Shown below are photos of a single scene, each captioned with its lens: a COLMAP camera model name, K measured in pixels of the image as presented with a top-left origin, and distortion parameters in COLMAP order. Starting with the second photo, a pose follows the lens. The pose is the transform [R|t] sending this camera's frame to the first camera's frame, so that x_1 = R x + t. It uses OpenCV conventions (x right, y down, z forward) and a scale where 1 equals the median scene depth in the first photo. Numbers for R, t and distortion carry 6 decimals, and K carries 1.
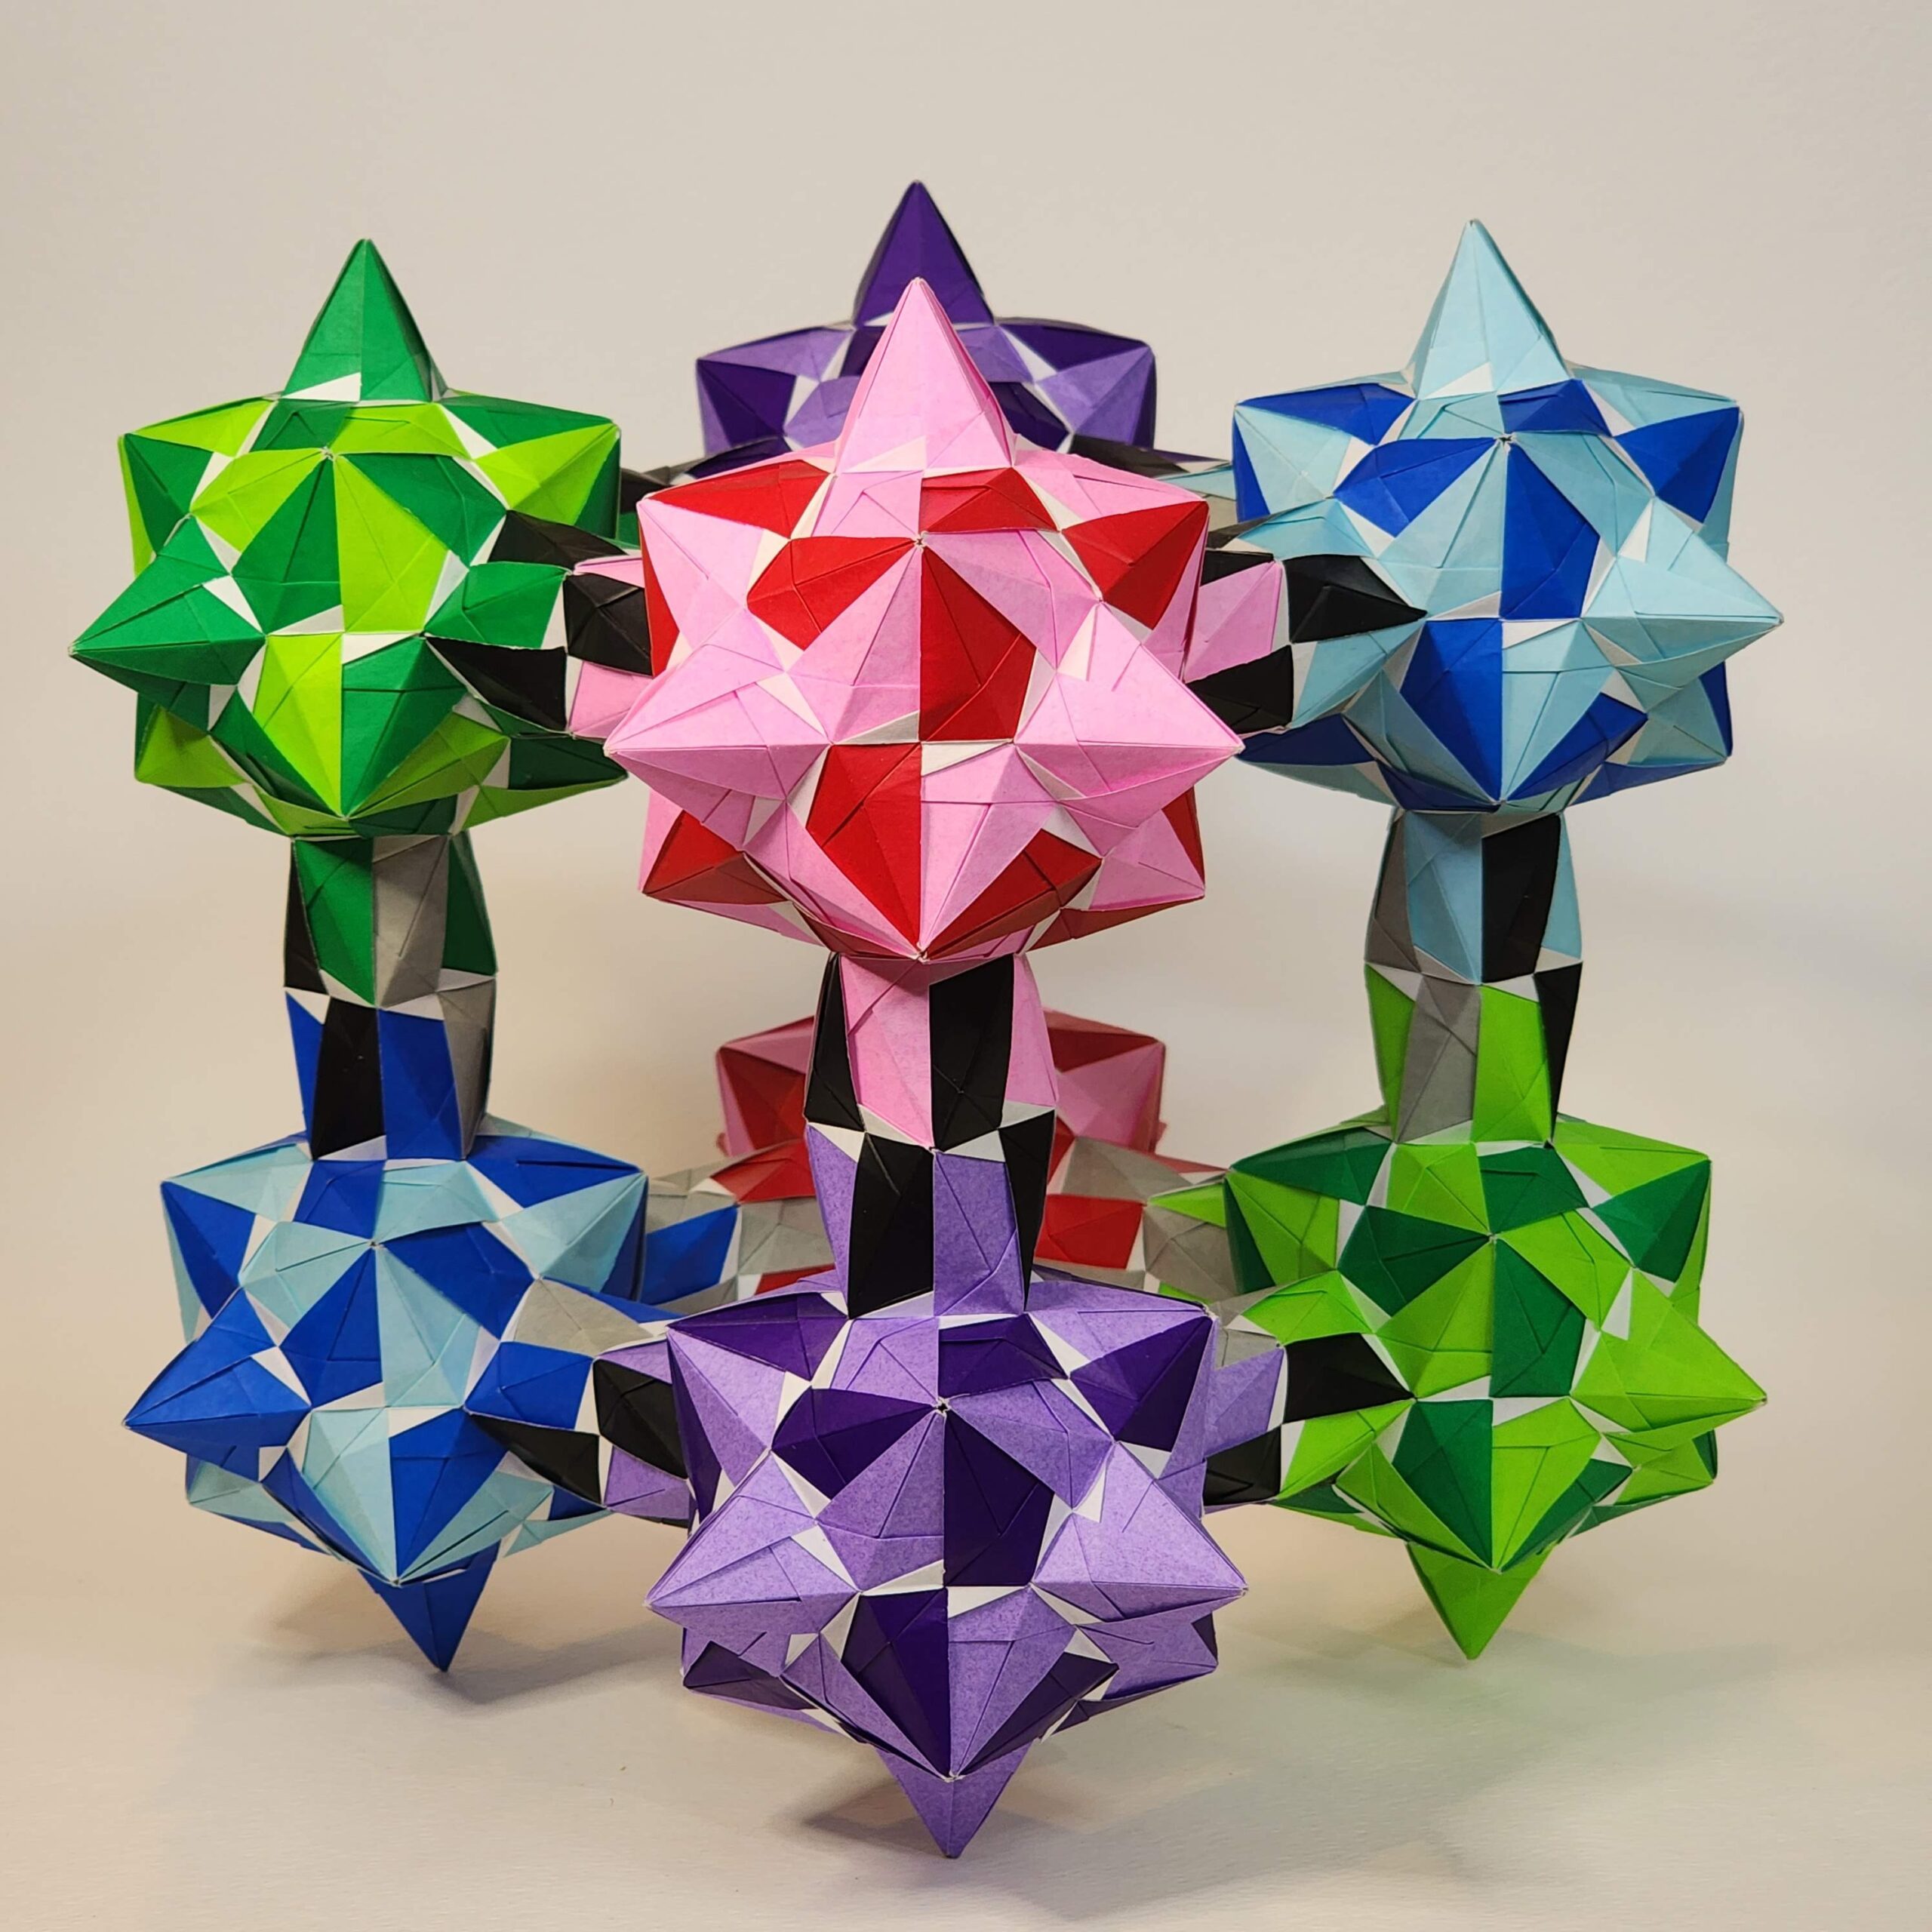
lens RADIAL K [[5043.0, 0, 946.4], [0, 5043.0, 964.9], [0, 0, 1]] dist [0.014745, 0.000000]
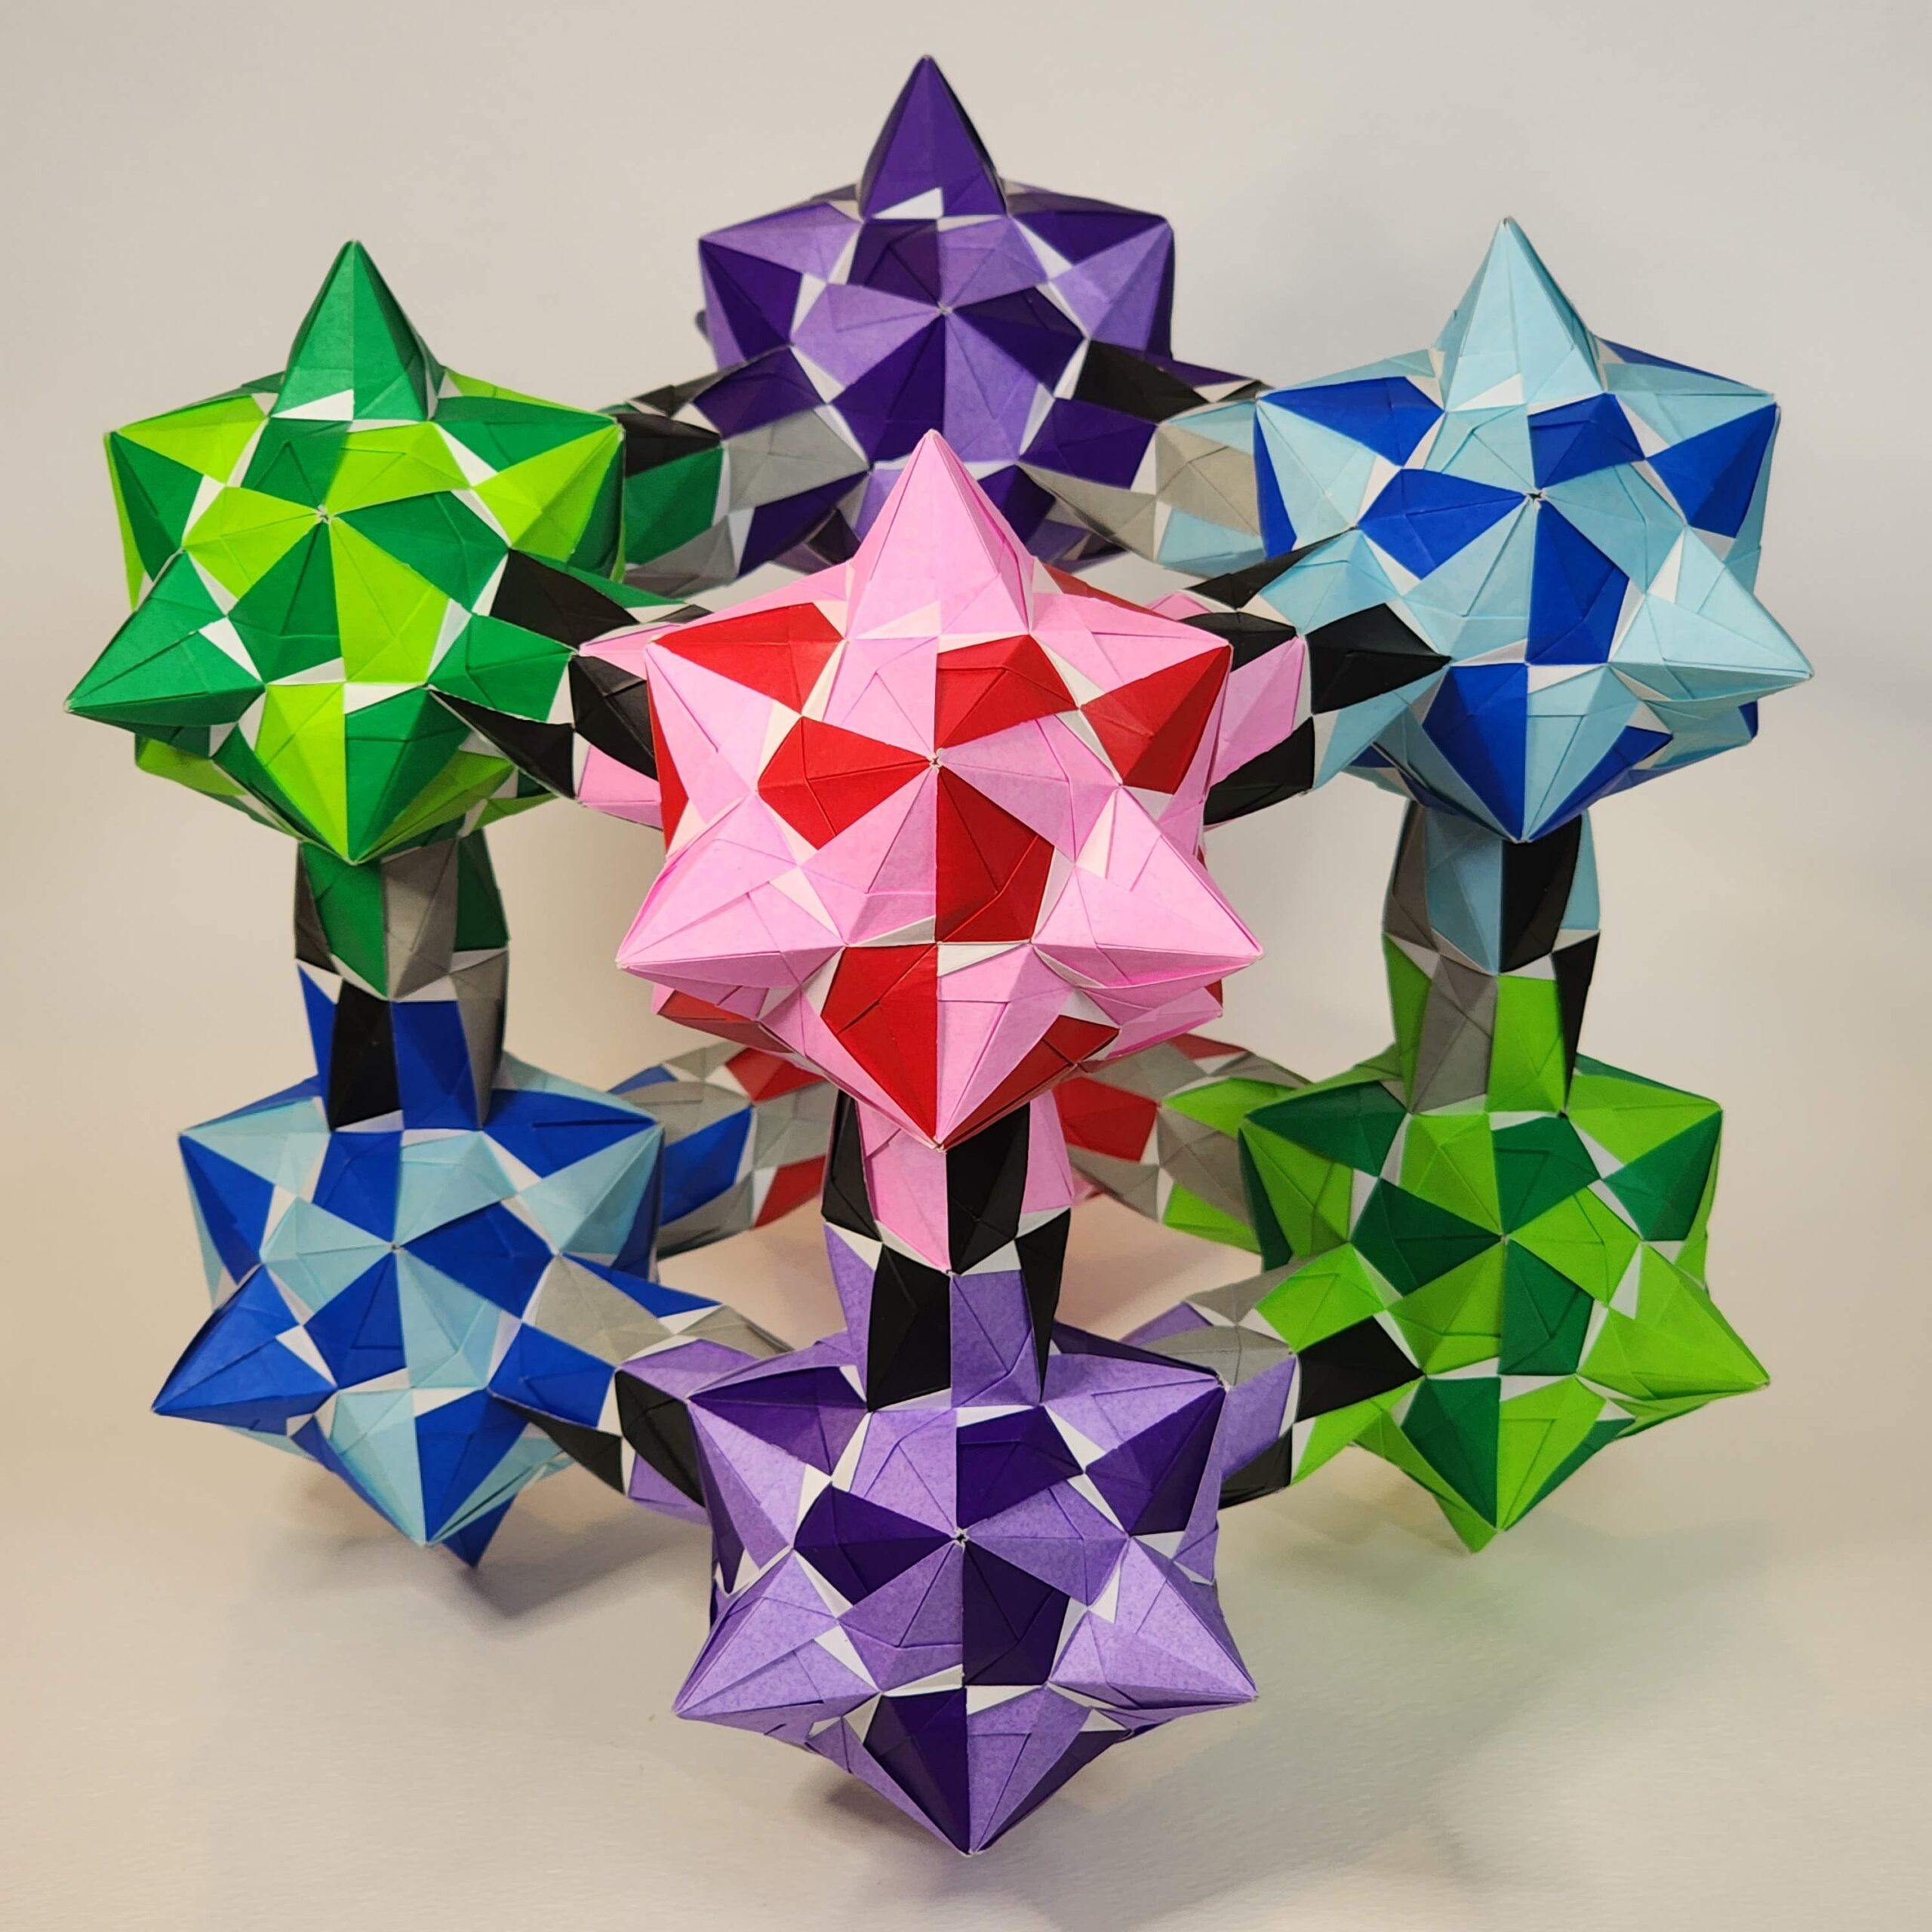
lens RADIAL K [[5043.0, 0, 985.7], [0, 5043.0, 964.9], [0, 0, 1]] dist [0.014745, 0.000000]
pose [[0.999970, -0.004285, 0.006434, -0.001638], [0.002629, 0.971206, 0.238227, -0.241871], [-0.007270, -0.238203, 0.971188, 0.034787]]
